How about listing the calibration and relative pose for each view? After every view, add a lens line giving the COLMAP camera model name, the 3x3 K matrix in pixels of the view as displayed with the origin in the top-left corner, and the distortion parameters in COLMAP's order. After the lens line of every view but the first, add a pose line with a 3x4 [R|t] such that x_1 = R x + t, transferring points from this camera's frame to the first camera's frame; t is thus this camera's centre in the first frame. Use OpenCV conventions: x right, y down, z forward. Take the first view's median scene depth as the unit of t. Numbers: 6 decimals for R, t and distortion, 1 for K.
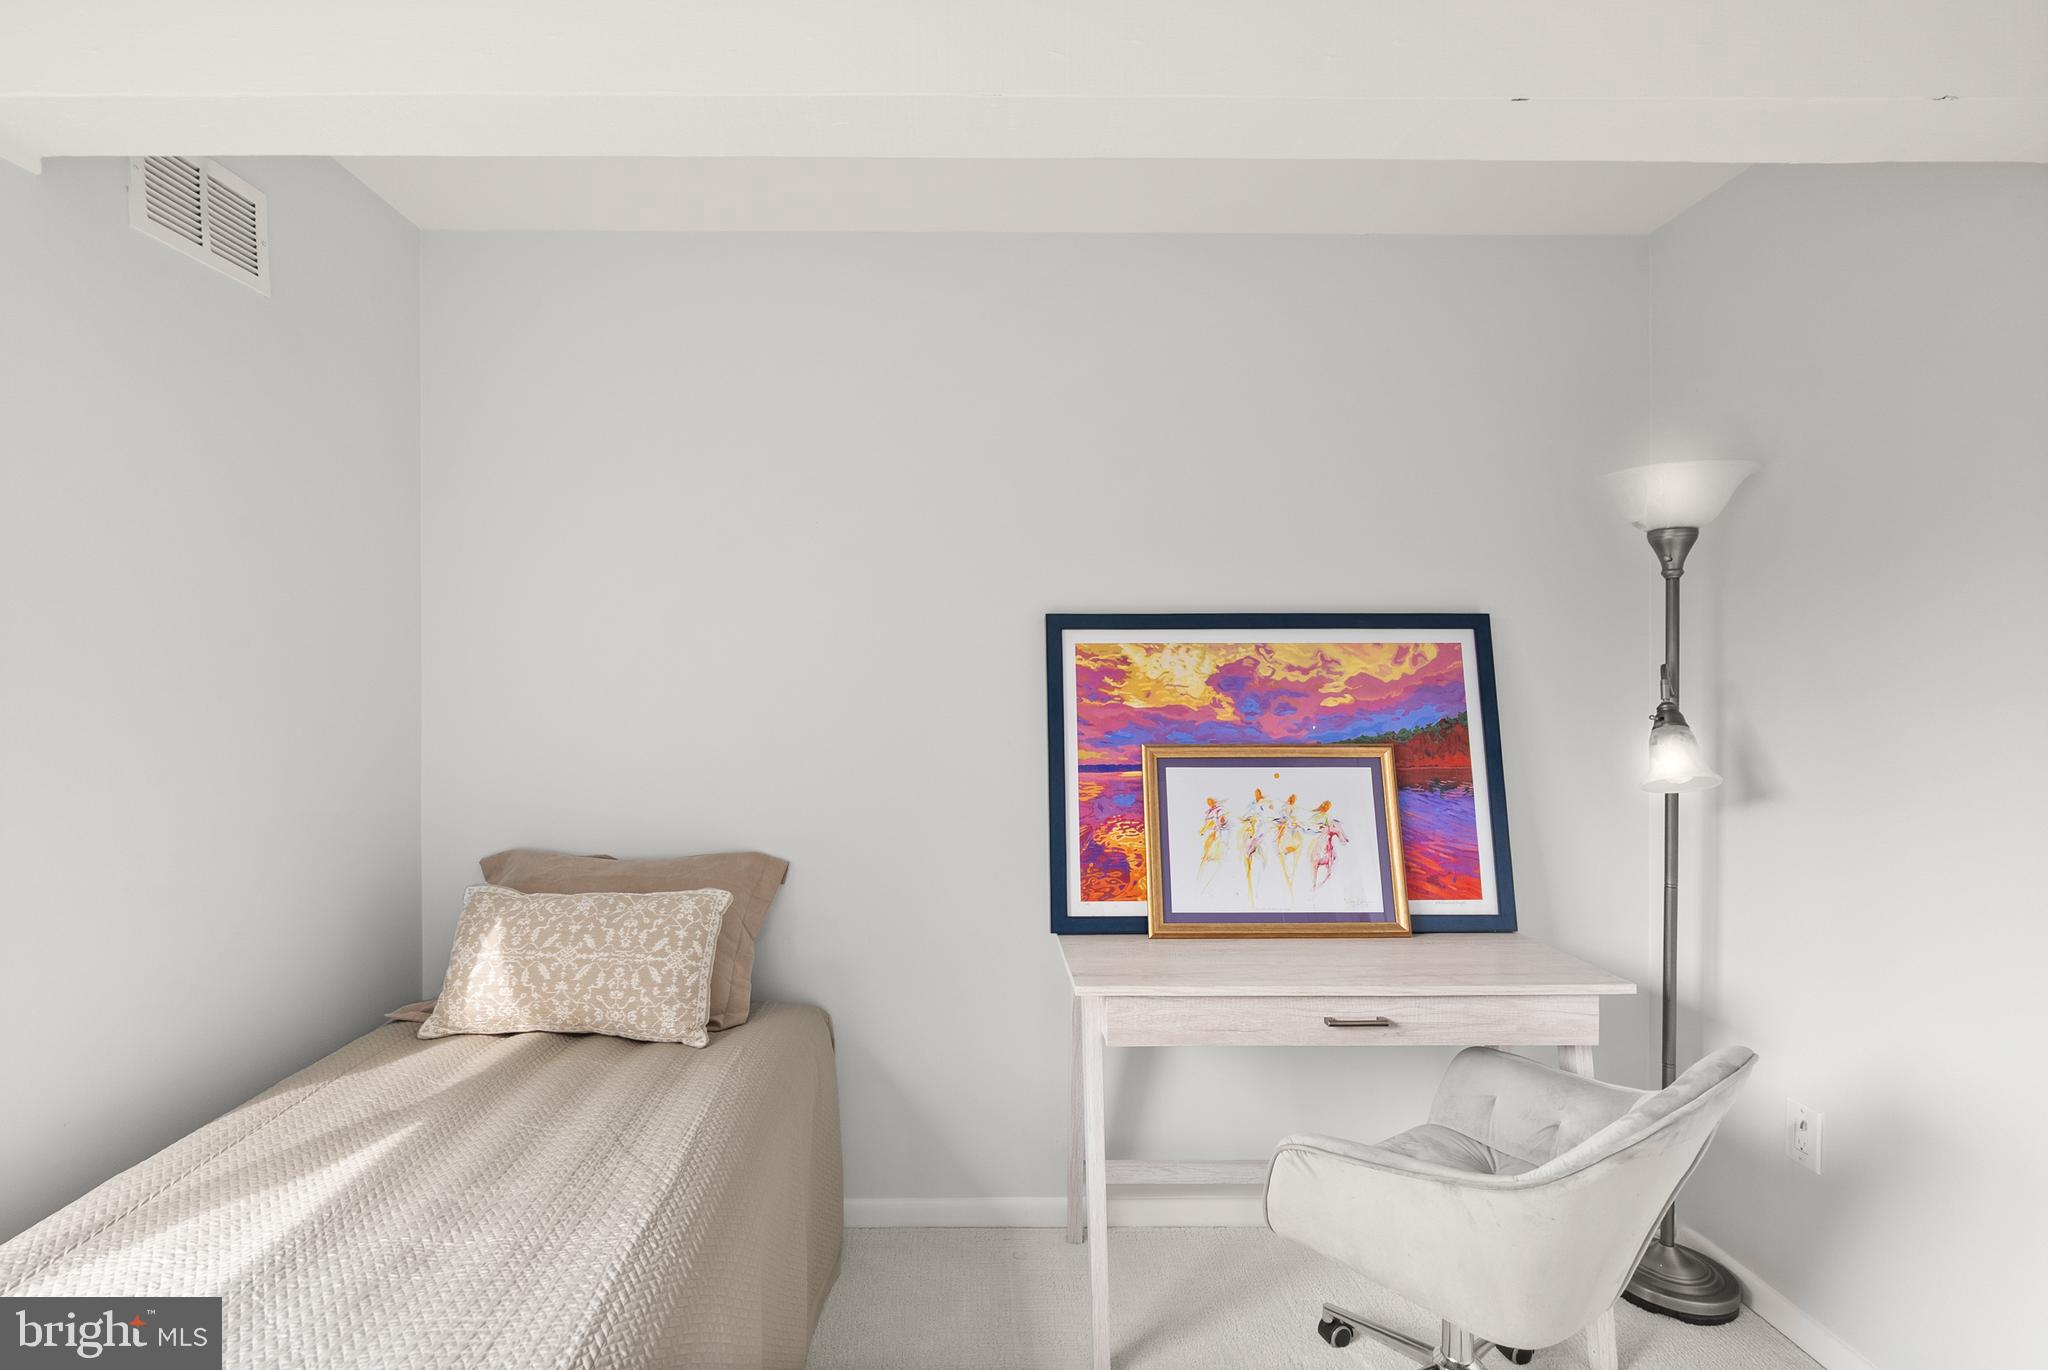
lens RADIAL K [[961.6, 0, 1017.3], [0, 961.6, 679.7], [0, 0, 1]] dist [-0.013873, 0.006852]
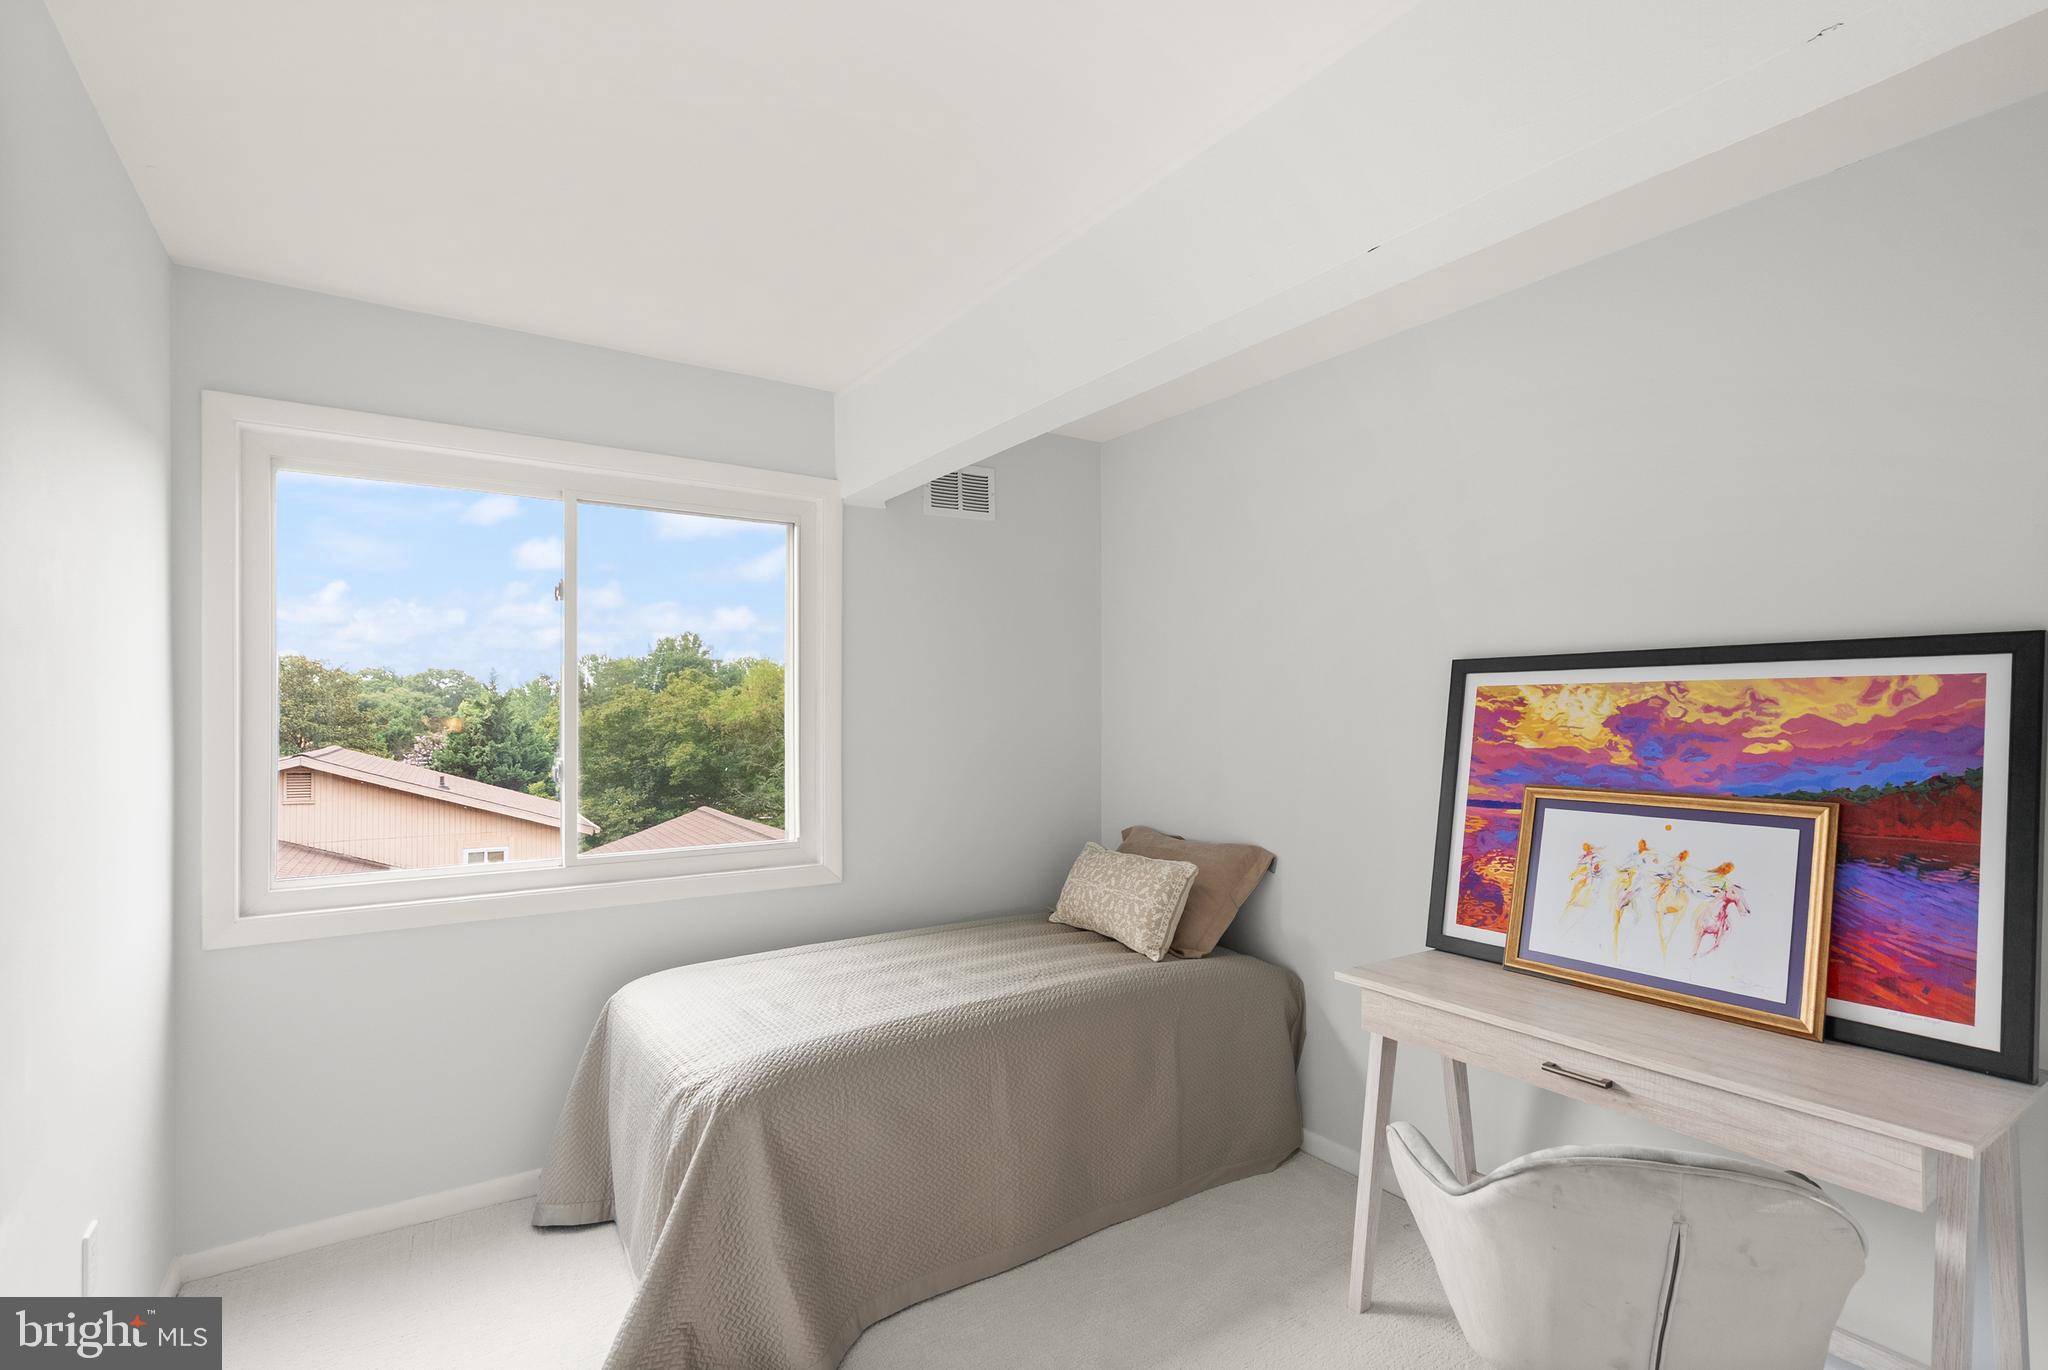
lens RADIAL K [[961.6, 0, 1017.3], [0, 961.6, 679.7], [0, 0, 1]] dist [-0.013873, 0.006852]
pose [[0.540282, -0.026975, -0.841051, 0.694380], [0.005116, 0.999573, -0.028773, -0.017047], [0.841468, 0.011242, 0.540190, -0.010566]]
